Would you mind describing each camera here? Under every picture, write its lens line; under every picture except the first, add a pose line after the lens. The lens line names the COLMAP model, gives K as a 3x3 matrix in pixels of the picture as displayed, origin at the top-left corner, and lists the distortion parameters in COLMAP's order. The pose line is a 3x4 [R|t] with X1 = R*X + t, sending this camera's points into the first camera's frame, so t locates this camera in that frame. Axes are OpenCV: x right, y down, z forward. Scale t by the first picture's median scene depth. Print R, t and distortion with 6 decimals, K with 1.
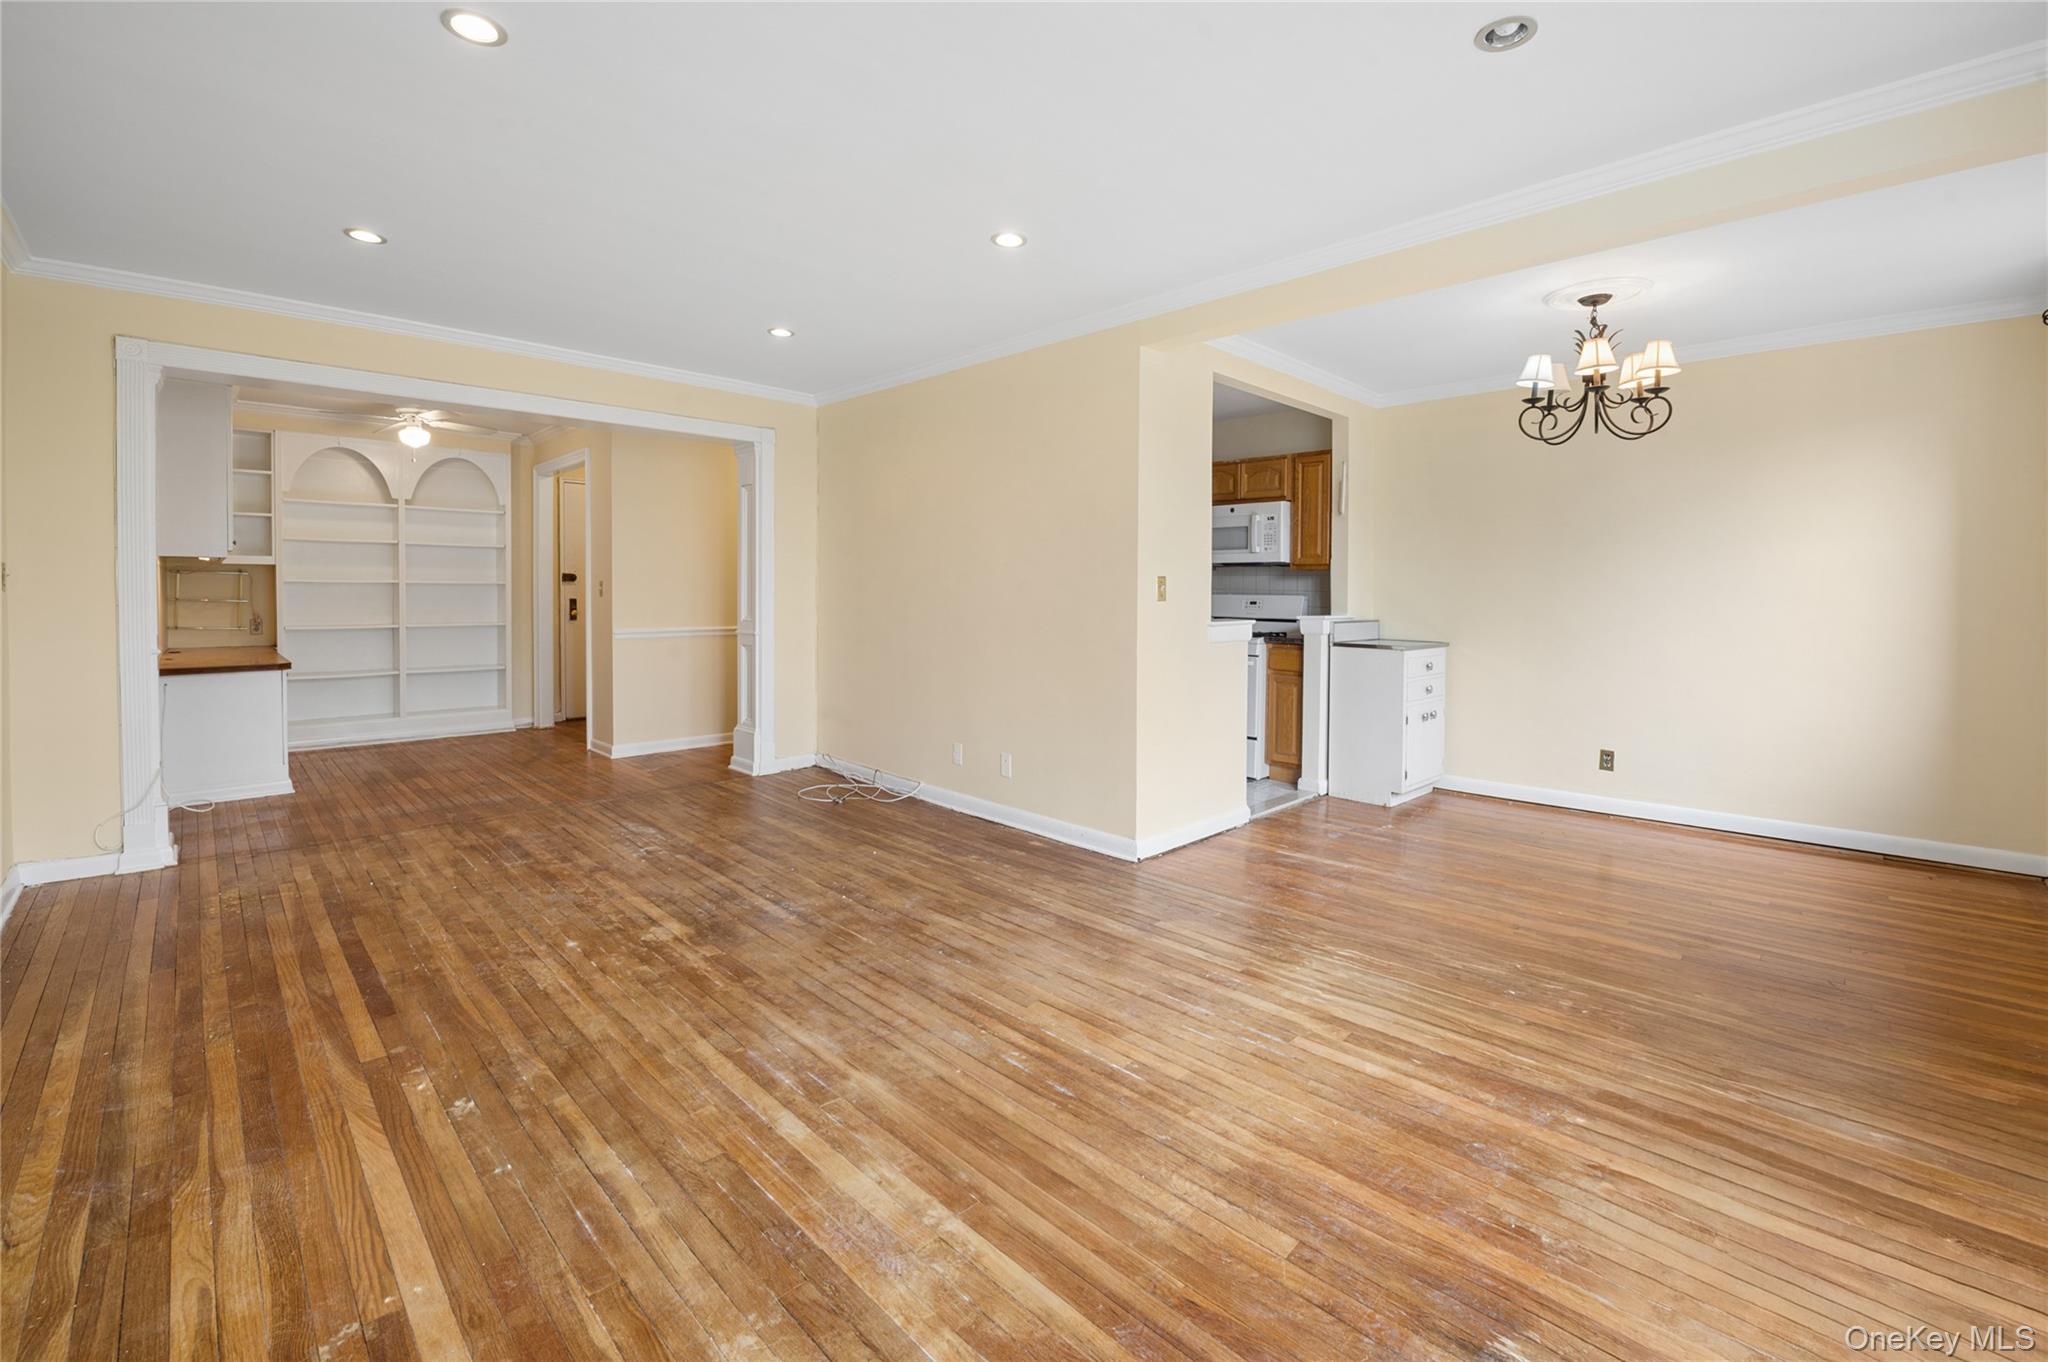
lens RADIAL K [[865.8, 0, 1064.5], [0, 865.8, 618.5], [0, 0, 1]] dist [-0.026414, 0.000403]
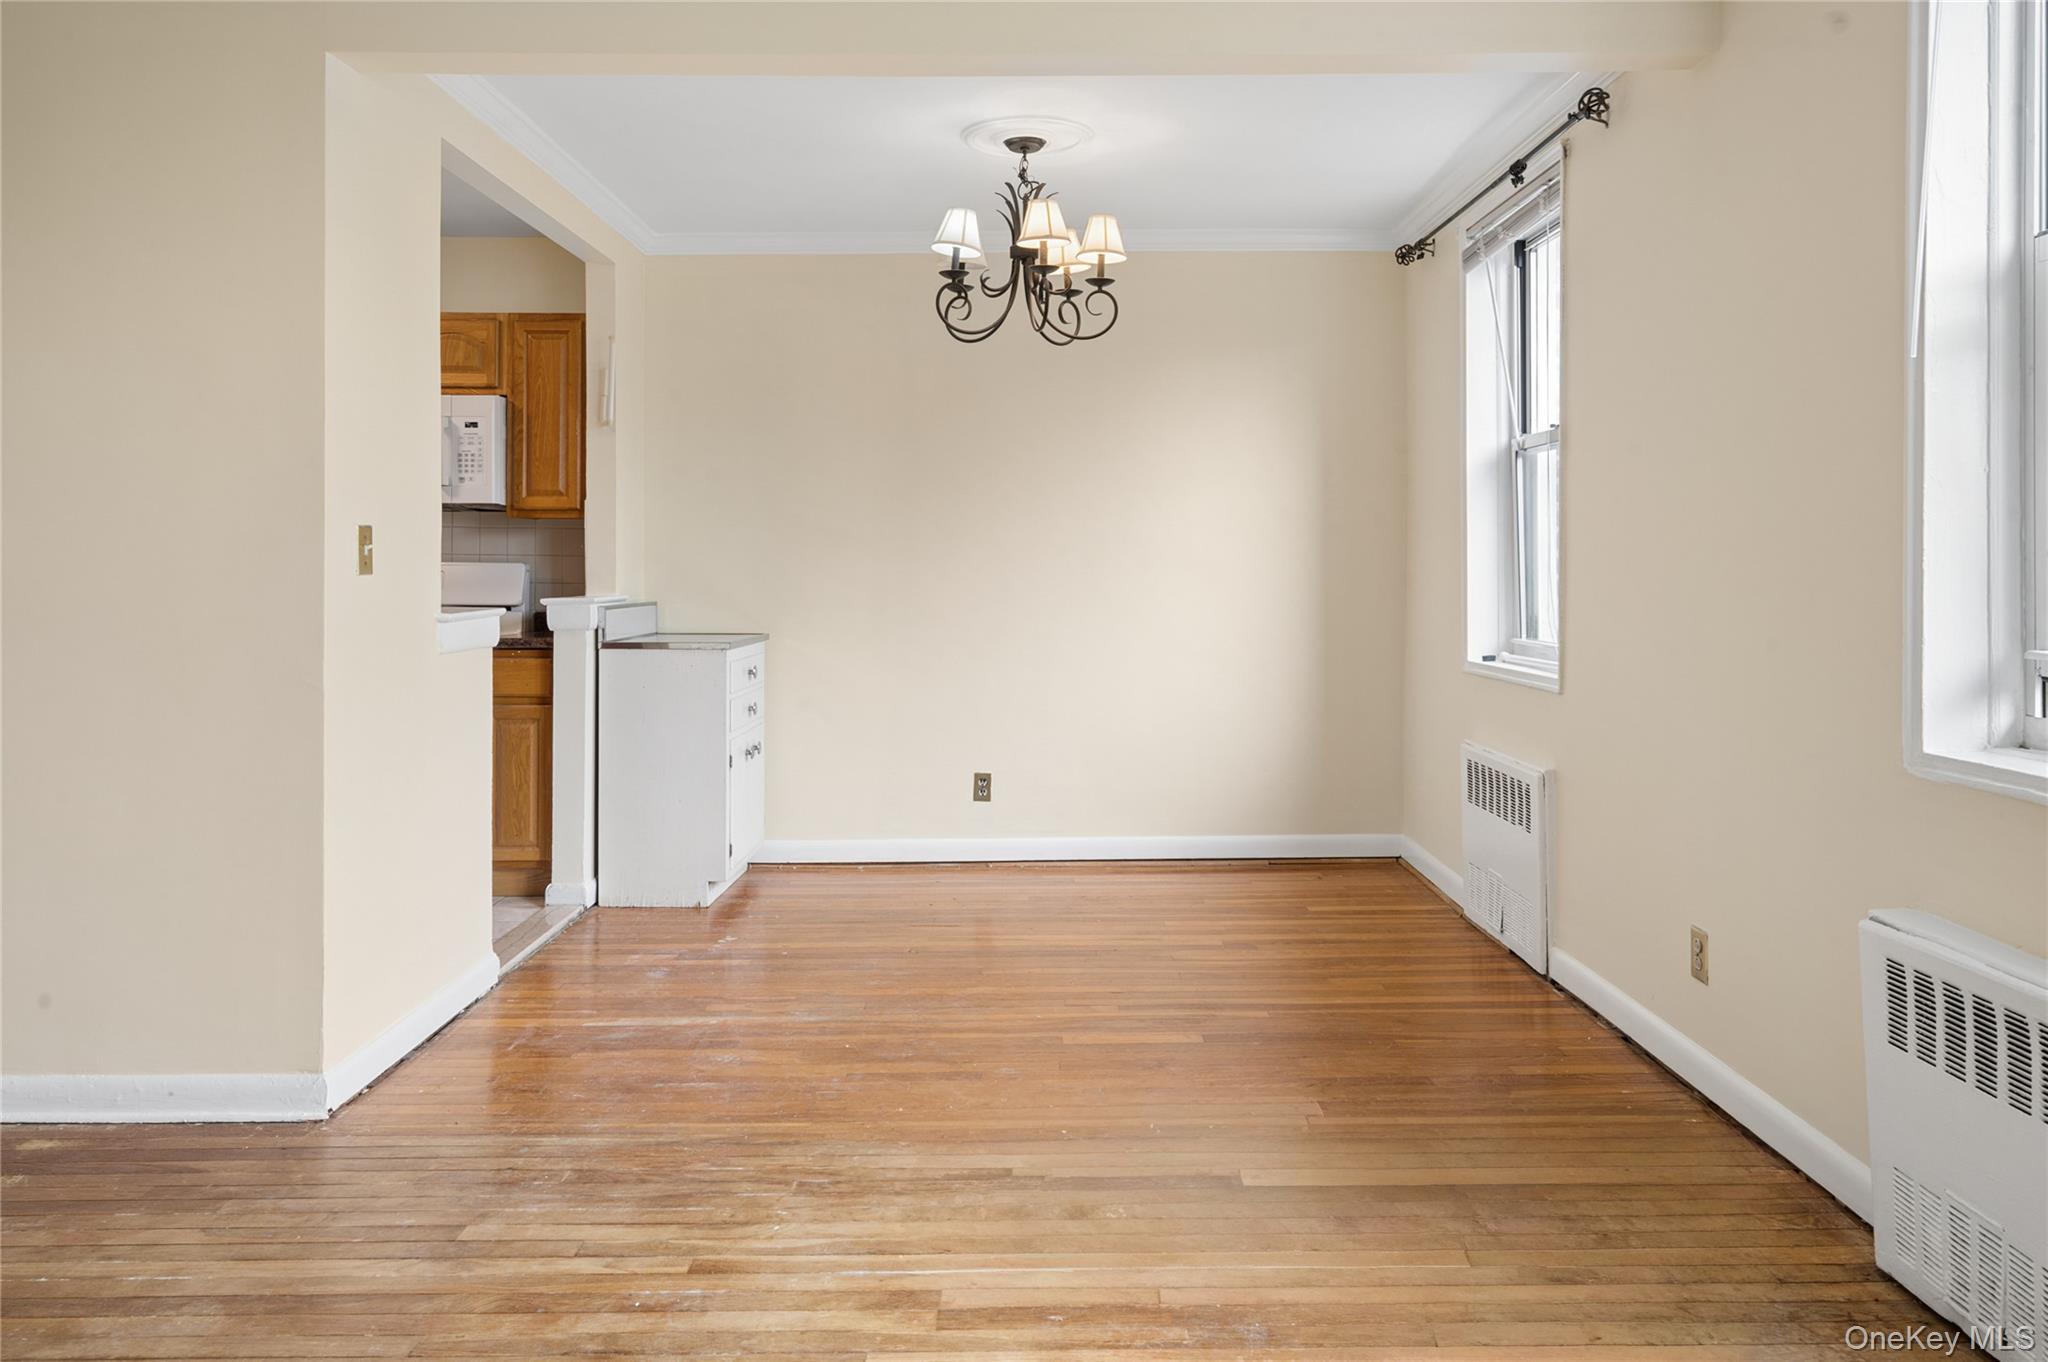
lens RADIAL K [[1362.4, 0, 1036.9], [0, 1362.4, 569.1], [0, 0, 1]] dist [0.018791, -0.001234]
pose [[0.720828, -0.011322, 0.693022, -0.176082], [0.027411, 0.999550, -0.012181, -0.003732], [-0.692572, 0.027777, 0.720814, 0.187980]]
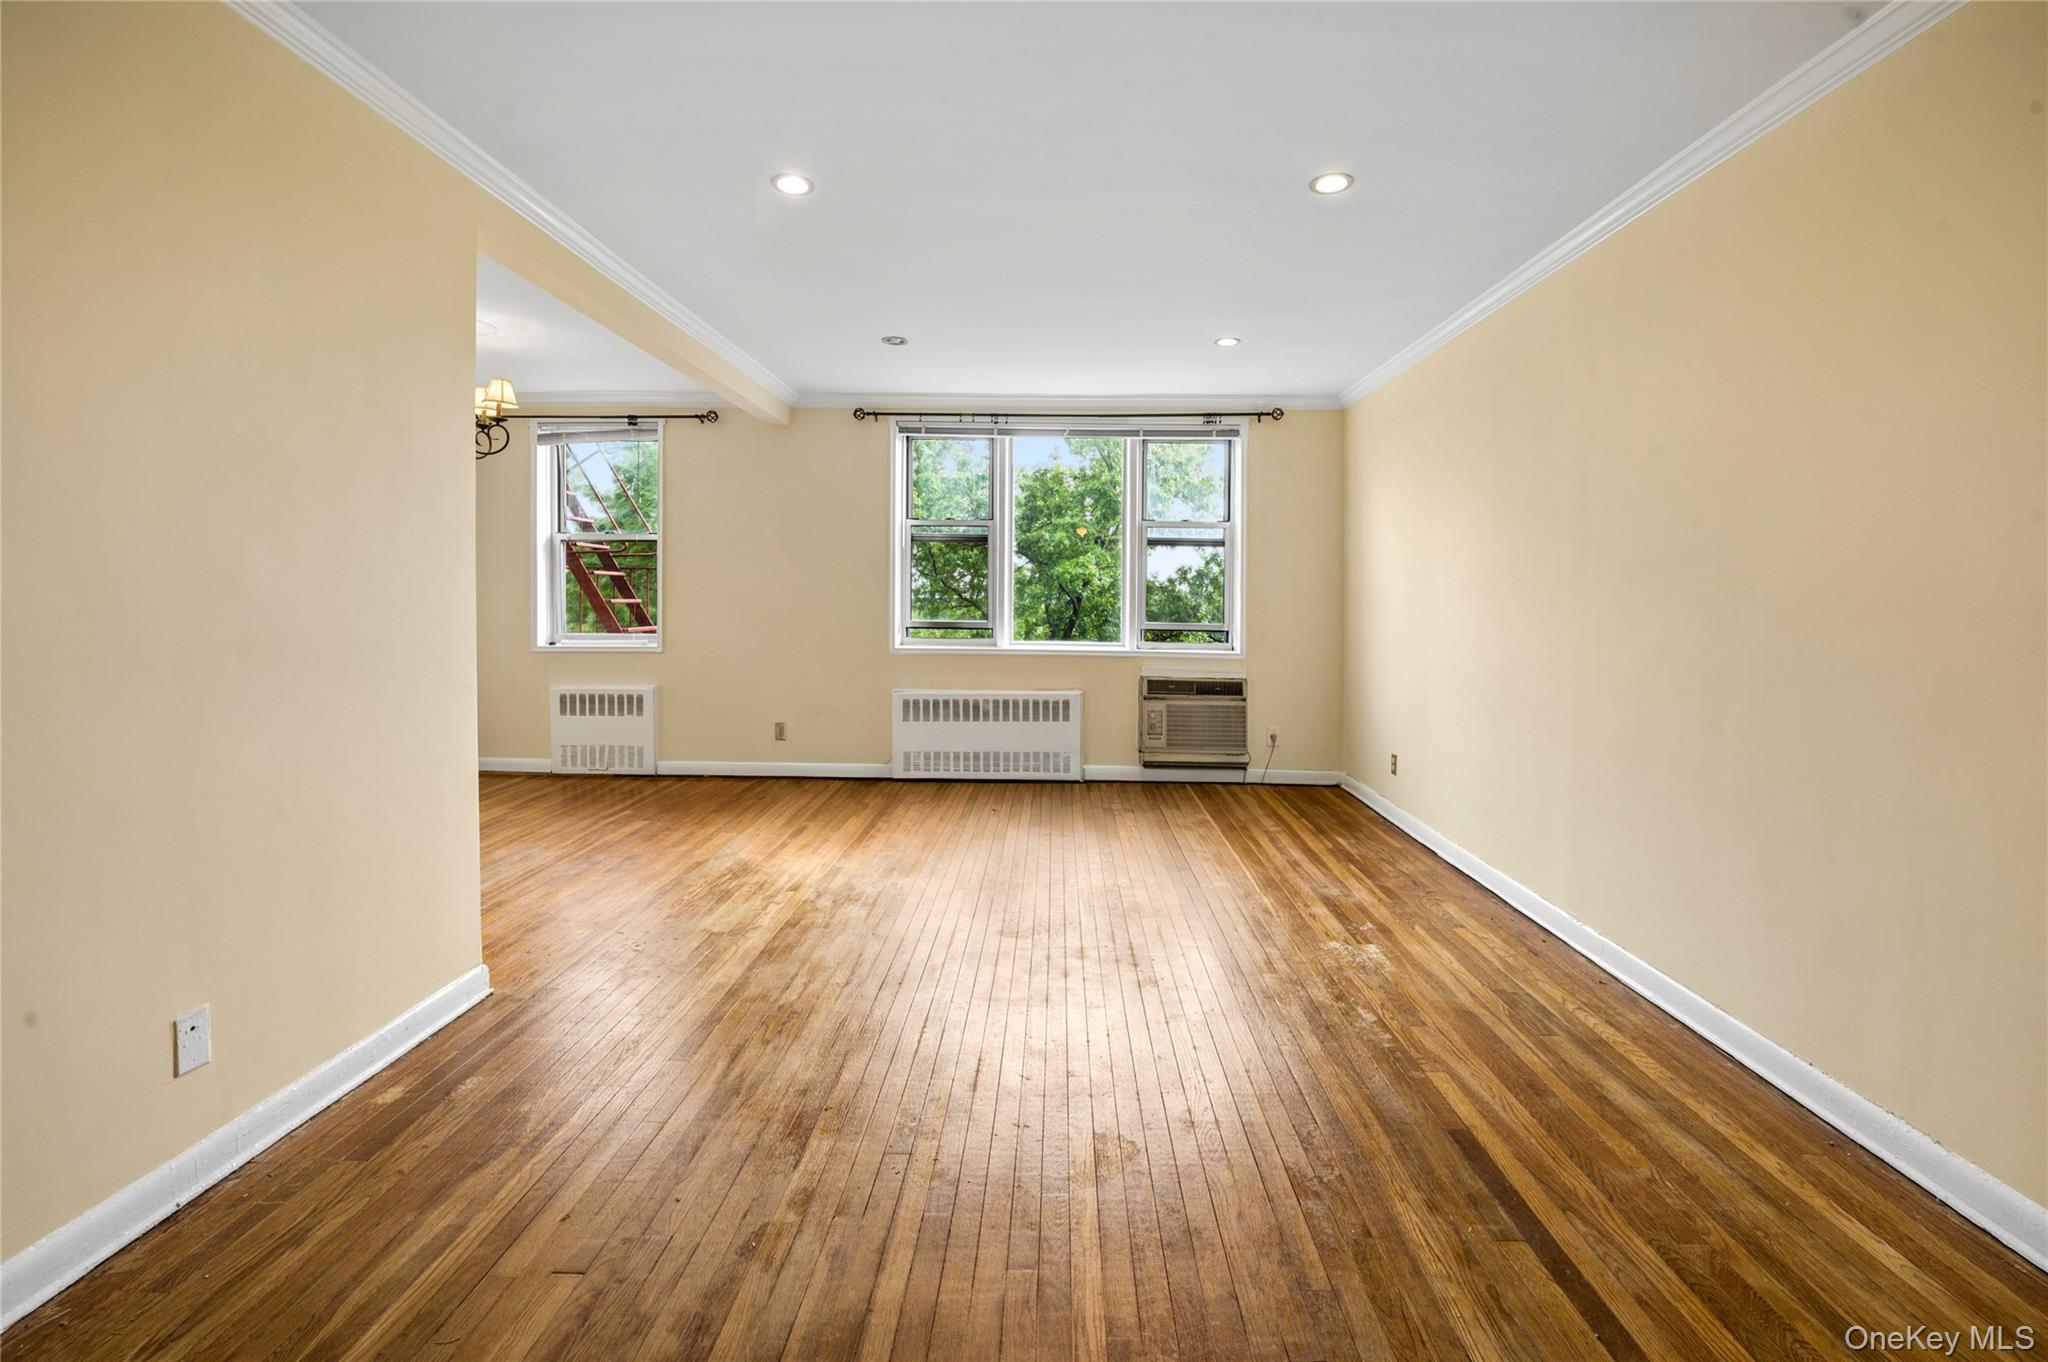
lens RADIAL K [[837.2, 0, 1027.8], [0, 837.2, 621.5], [0, 0, 1]] dist [-0.018883, 0.000674]
pose [[-0.659588, -0.033195, 0.750894, -0.762541], [0.007828, 0.998667, 0.051025, -0.040024], [-0.751587, 0.039533, -0.658448, 1.242235]]
